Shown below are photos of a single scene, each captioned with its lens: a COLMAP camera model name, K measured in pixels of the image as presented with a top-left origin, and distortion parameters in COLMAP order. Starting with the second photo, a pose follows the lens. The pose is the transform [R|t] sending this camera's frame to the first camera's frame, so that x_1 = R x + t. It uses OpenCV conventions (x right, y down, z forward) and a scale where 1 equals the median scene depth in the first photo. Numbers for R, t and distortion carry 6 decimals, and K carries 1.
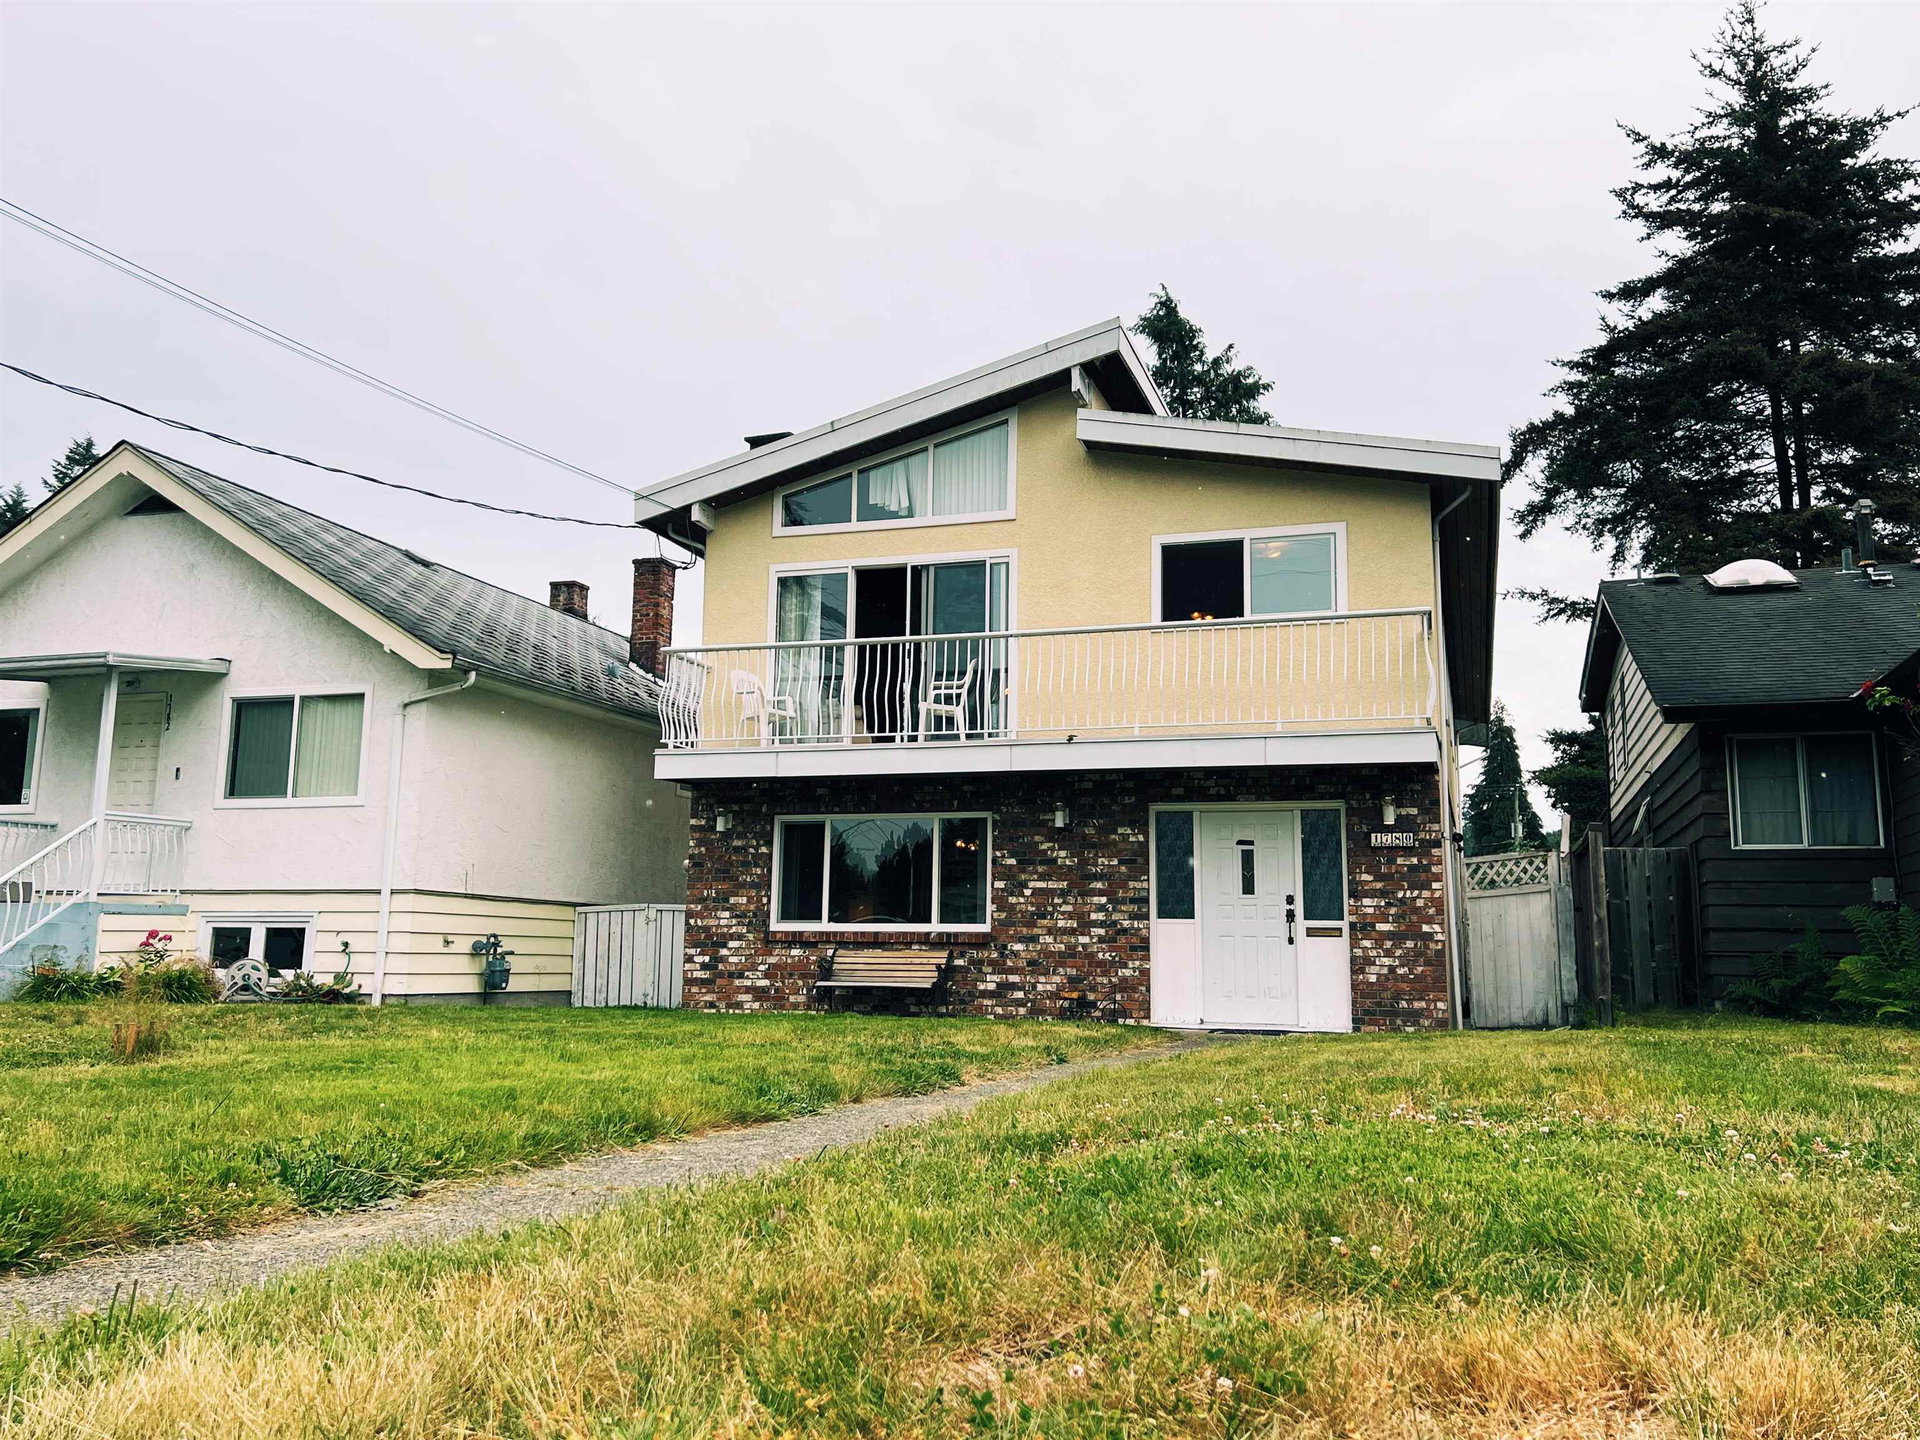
lens RADIAL K [[1650.2, 0, 948.7], [0, 1650.2, 719.4], [0, 0, 1]] dist [0.099702, -0.116620]
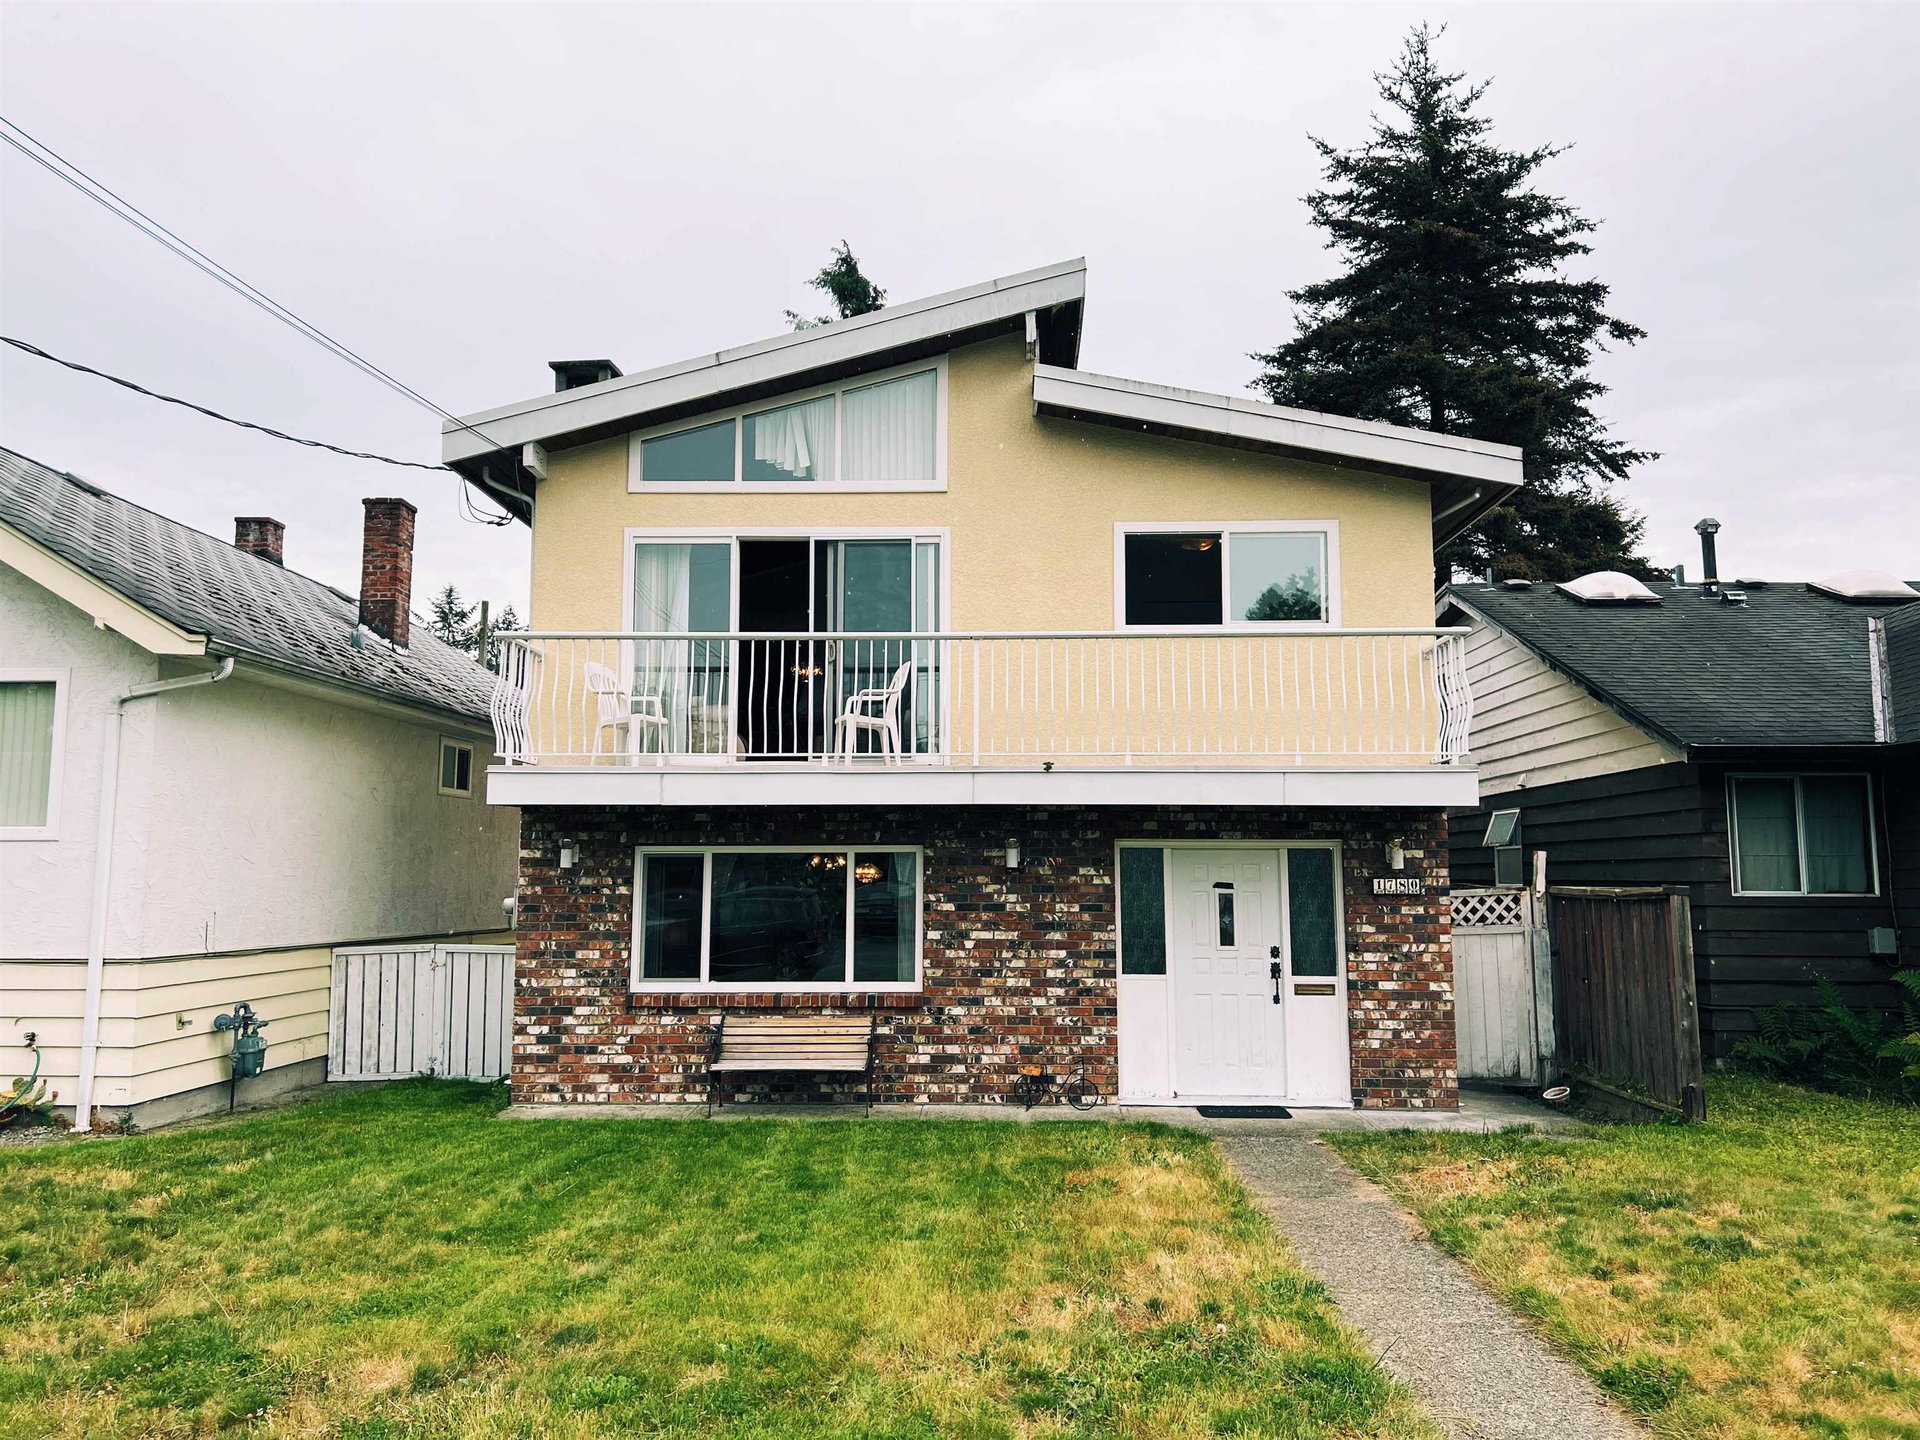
lens RADIAL K [[1510.3, 0, 970.6], [0, 1510.3, 720.5], [0, 0, 1]] dist [0.059887, -0.065820]
pose [[0.959356, 0.016272, 0.281729, -0.158561], [-0.029048, 0.998727, 0.041230, -0.037396], [-0.280699, -0.047738, 0.958608, 0.261260]]
